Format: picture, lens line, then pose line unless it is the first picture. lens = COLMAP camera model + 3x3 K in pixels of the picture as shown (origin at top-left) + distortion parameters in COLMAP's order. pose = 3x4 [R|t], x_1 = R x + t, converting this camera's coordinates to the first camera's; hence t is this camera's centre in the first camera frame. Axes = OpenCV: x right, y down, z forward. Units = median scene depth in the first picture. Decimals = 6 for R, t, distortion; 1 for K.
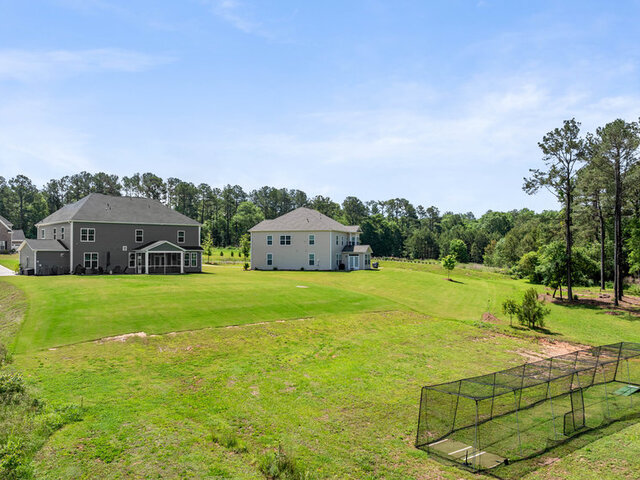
lens RADIAL K [[601.2, 0, 320.0], [0, 601.2, 240.0], [0, 0, 1]] dist [0.003232, 0.001440]
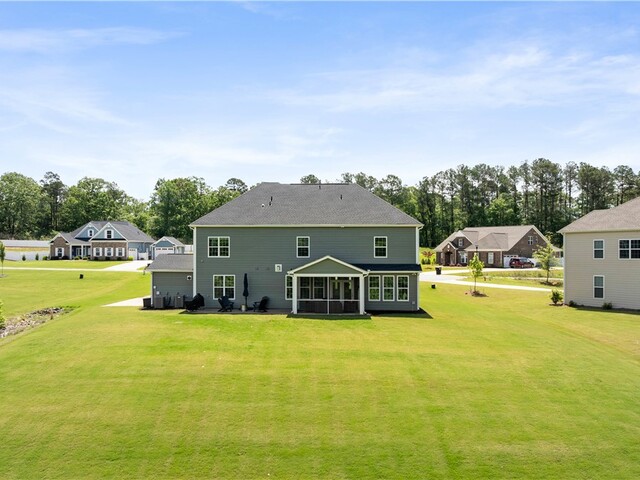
lens RADIAL K [[601.2, 0, 320.0], [0, 601.2, 240.0], [0, 0, 1]] dist [0.003232, 0.001440]
pose [[0.718859, -0.017695, -0.694931, 0.124628], [0.015369, 0.999836, -0.009560, -0.007614], [0.694986, -0.003808, 0.719013, 0.580555]]
